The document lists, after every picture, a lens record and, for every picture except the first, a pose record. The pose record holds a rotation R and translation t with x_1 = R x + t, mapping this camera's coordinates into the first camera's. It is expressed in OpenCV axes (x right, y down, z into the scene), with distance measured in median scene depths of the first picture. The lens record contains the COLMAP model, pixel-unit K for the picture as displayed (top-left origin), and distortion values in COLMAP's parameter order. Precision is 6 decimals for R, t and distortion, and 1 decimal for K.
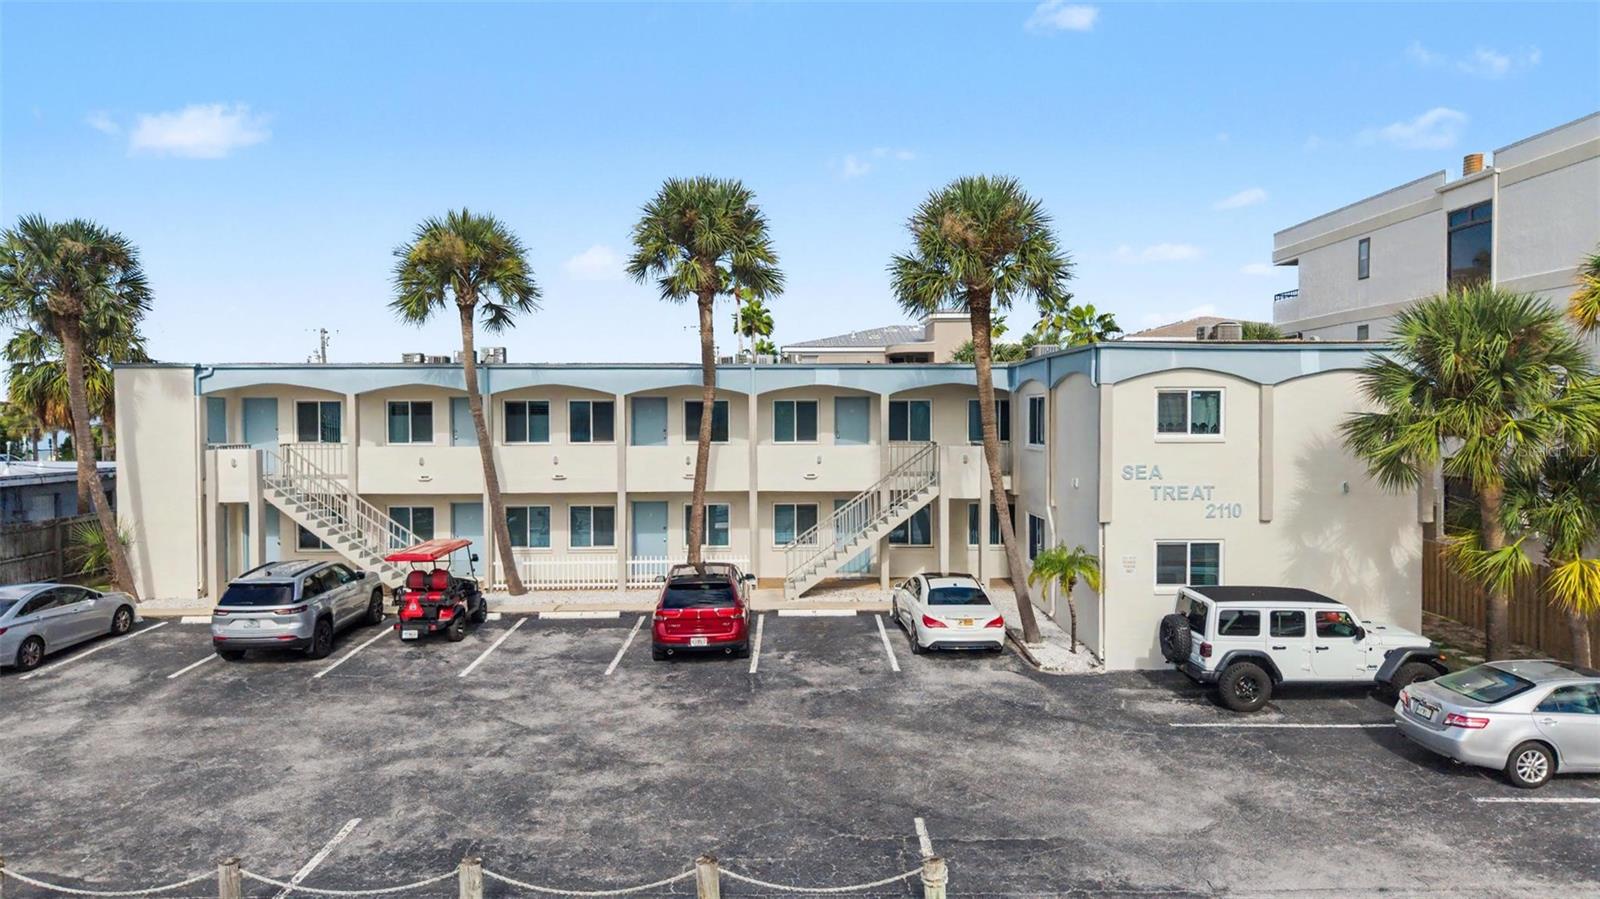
lens RADIAL K [[1075.1, 0, 800.0], [0, 1075.1, 449.5], [0, 0, 1]] dist [0.014227, -0.011529]
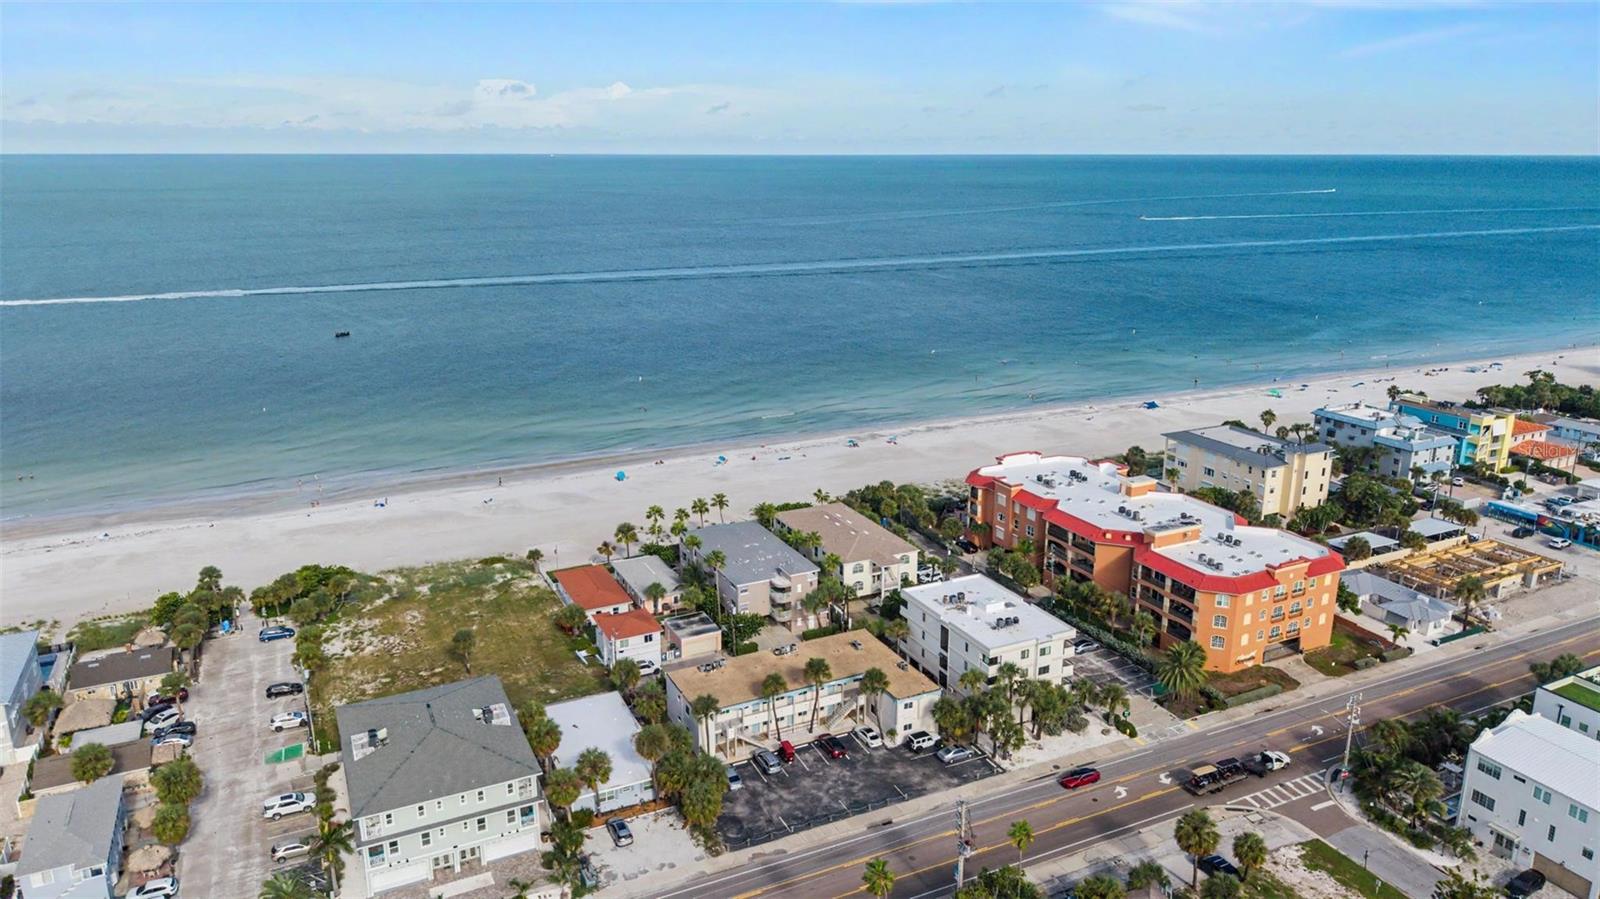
lens RADIAL K [[1075.1, 0, 800.0], [0, 1075.1, 449.5], [0, 0, 1]] dist [0.014227, -0.011529]
pose [[0.904275, -0.114435, 0.411329, -2.991748], [0.010863, 0.969266, 0.245775, -3.454582], [-0.426812, -0.217780, 0.877726, -4.478041]]
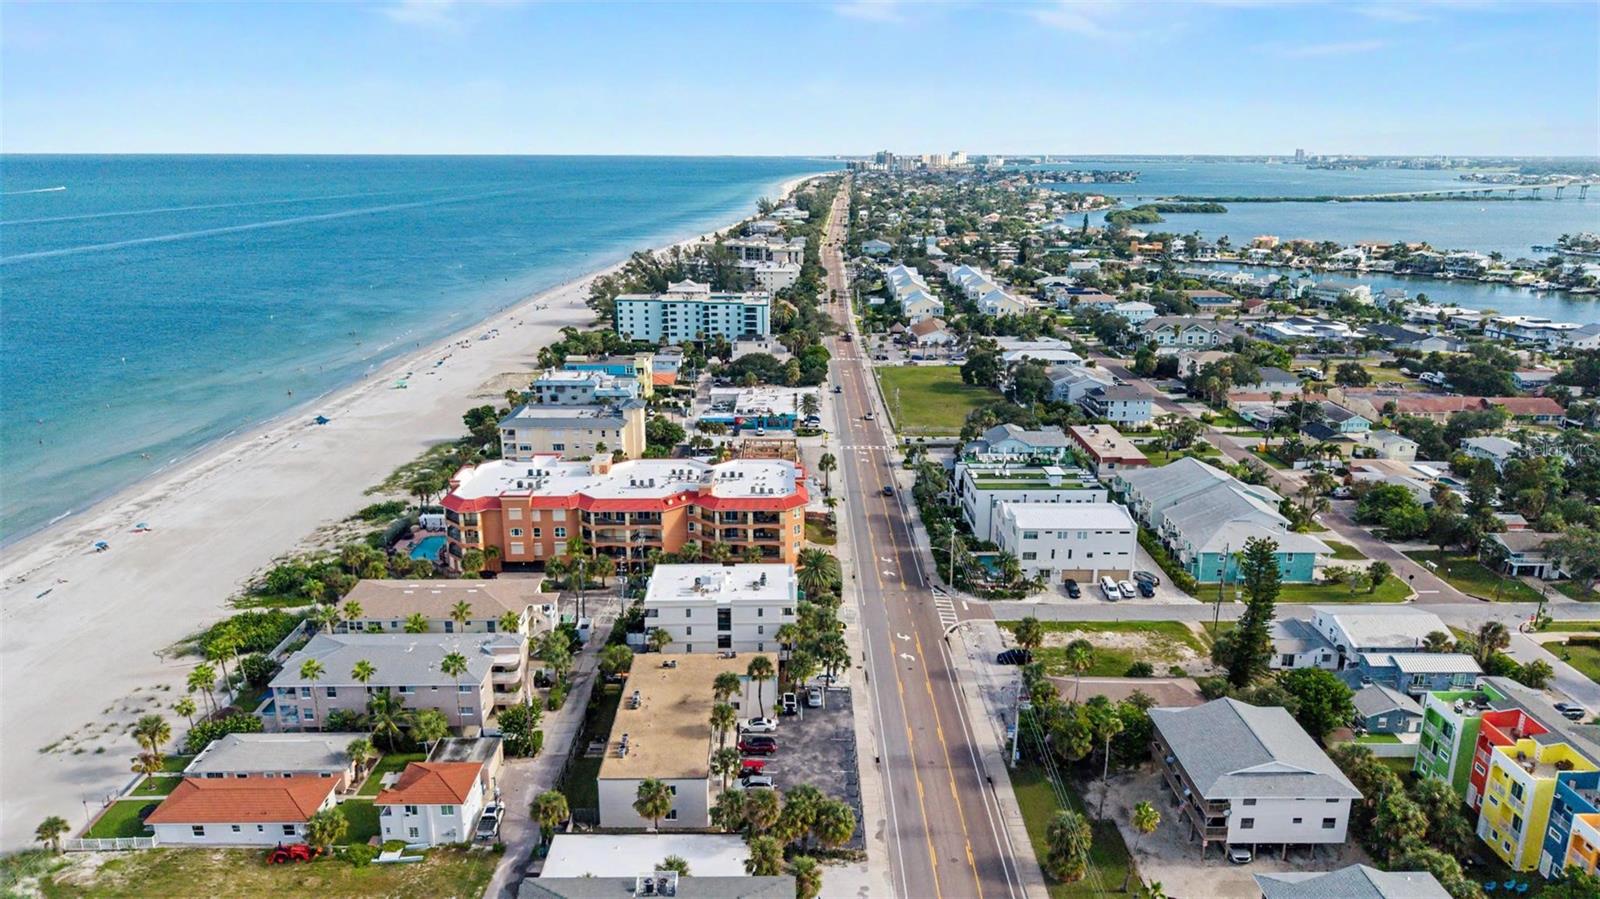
lens RADIAL K [[1075.1, 0, 800.0], [0, 1075.1, 449.5], [0, 0, 1]] dist [0.014227, -0.011529]
pose [[-0.002204, -0.267065, 0.963676, -6.448023], [0.023756, 0.963393, 0.267040, -3.596087], [-0.999715, 0.023482, 0.004221, 0.902844]]
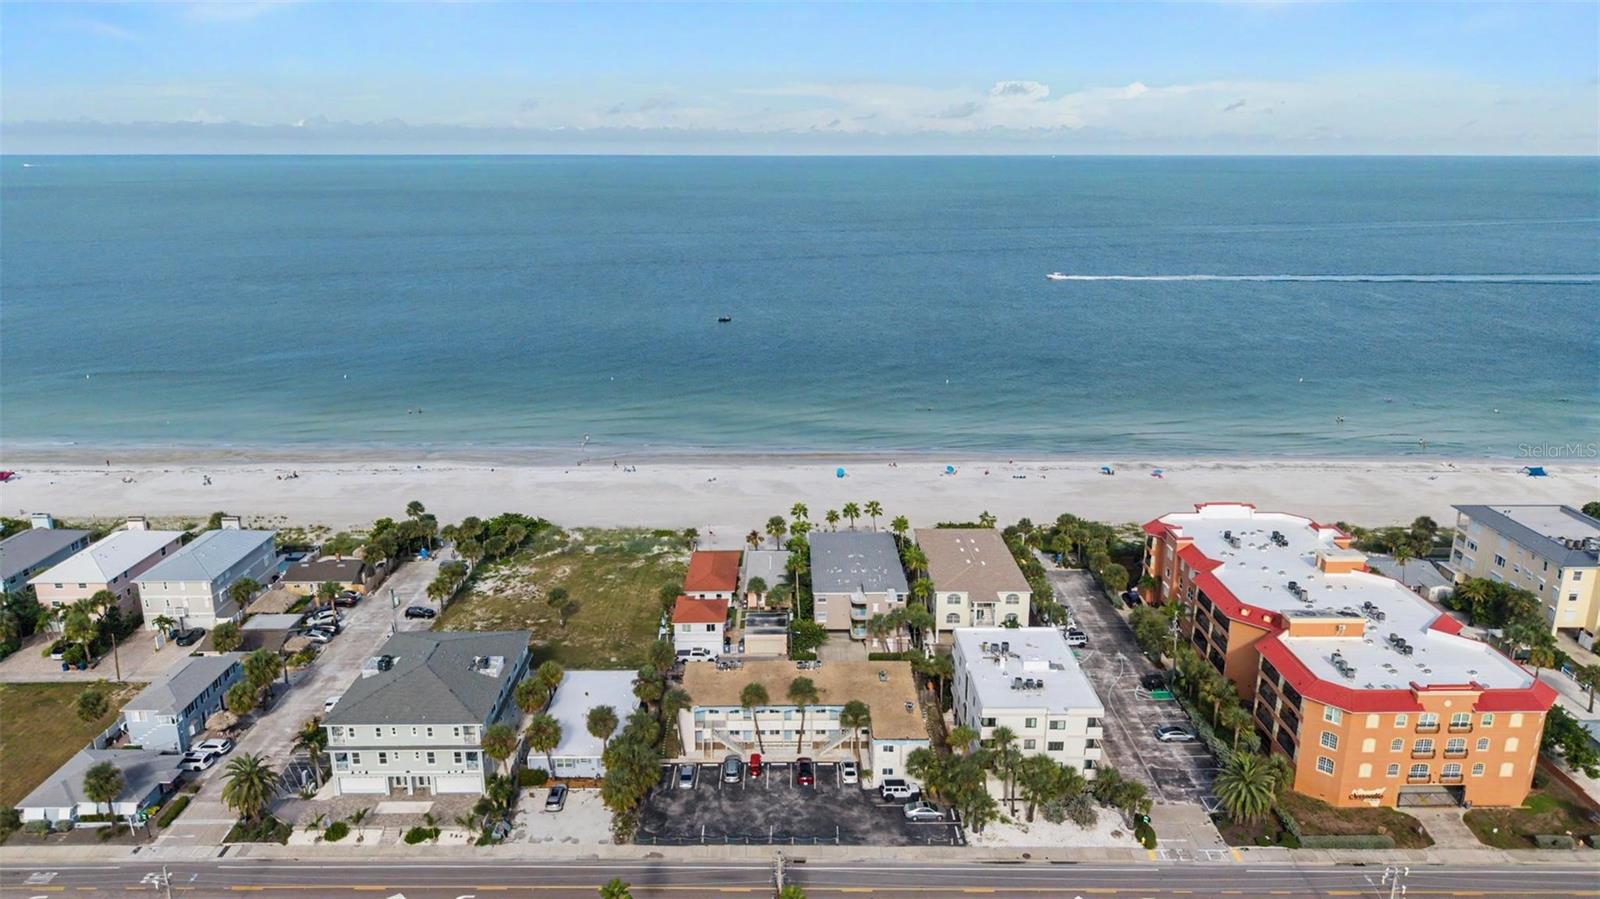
lens RADIAL K [[1075.1, 0, 800.0], [0, 1075.1, 449.5], [0, 0, 1]] dist [0.014227, -0.011529]
pose [[0.999974, 0.002707, -0.006741, -0.101602], [-0.000989, 0.970041, 0.242940, -3.441492], [0.007196, -0.242927, 0.970018, -4.878384]]
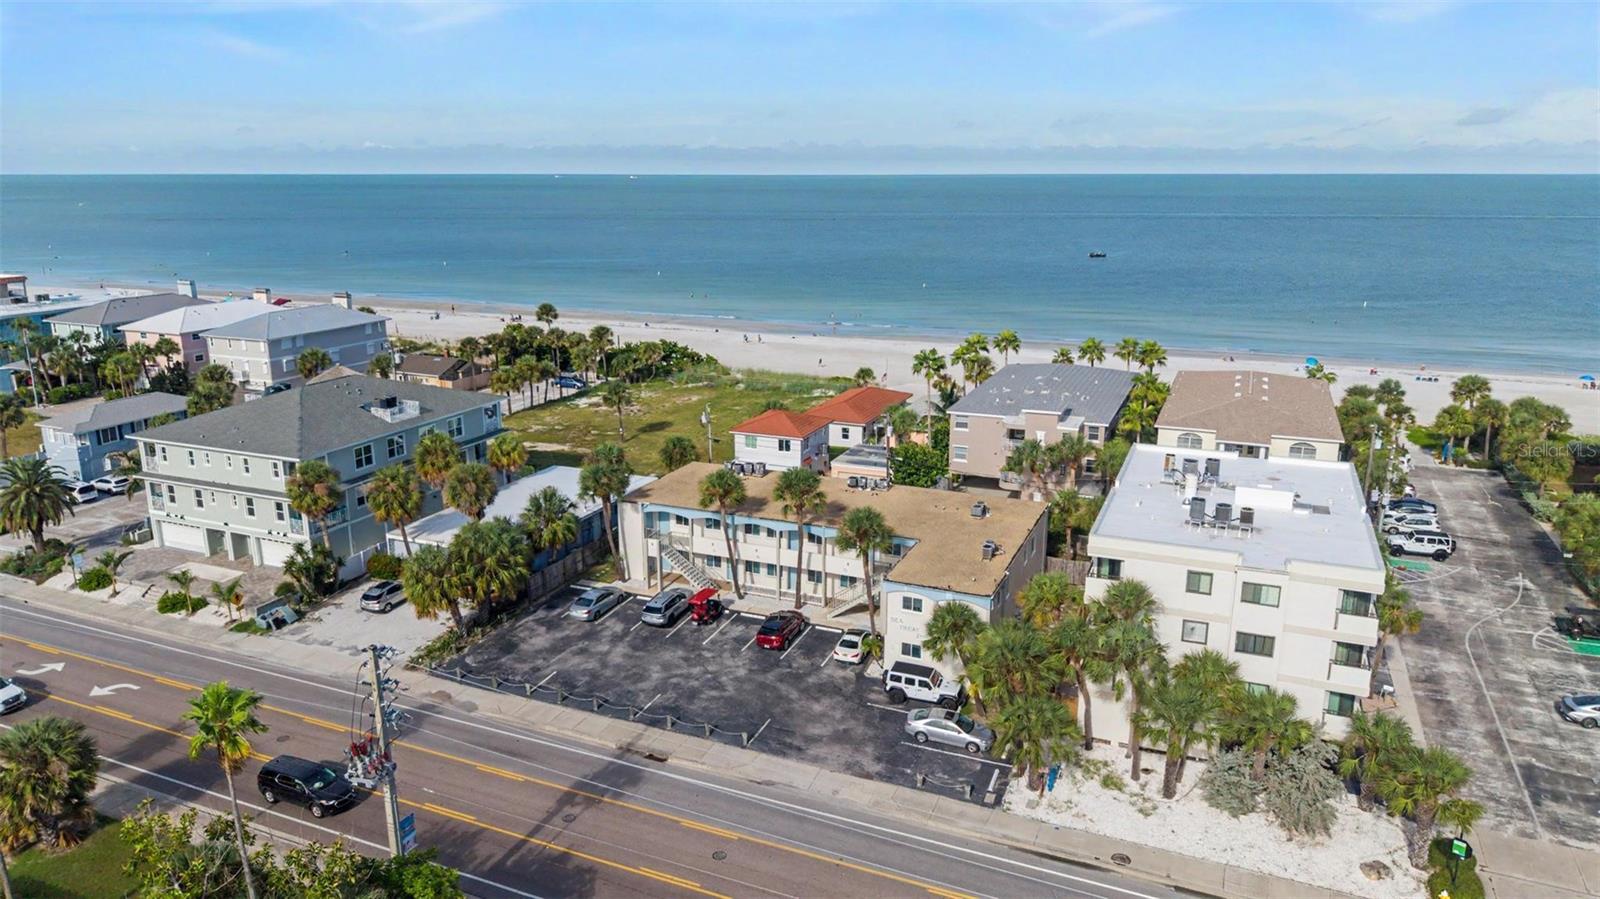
lens RADIAL K [[1075.1, 0, 800.0], [0, 1075.1, 449.5], [0, 0, 1]] dist [0.014227, -0.011529]
pose [[0.914038, 0.102068, -0.392578, 1.361974], [-0.011393, 0.973902, 0.226683, -1.282001], [0.405470, -0.202724, 0.891346, -1.959815]]
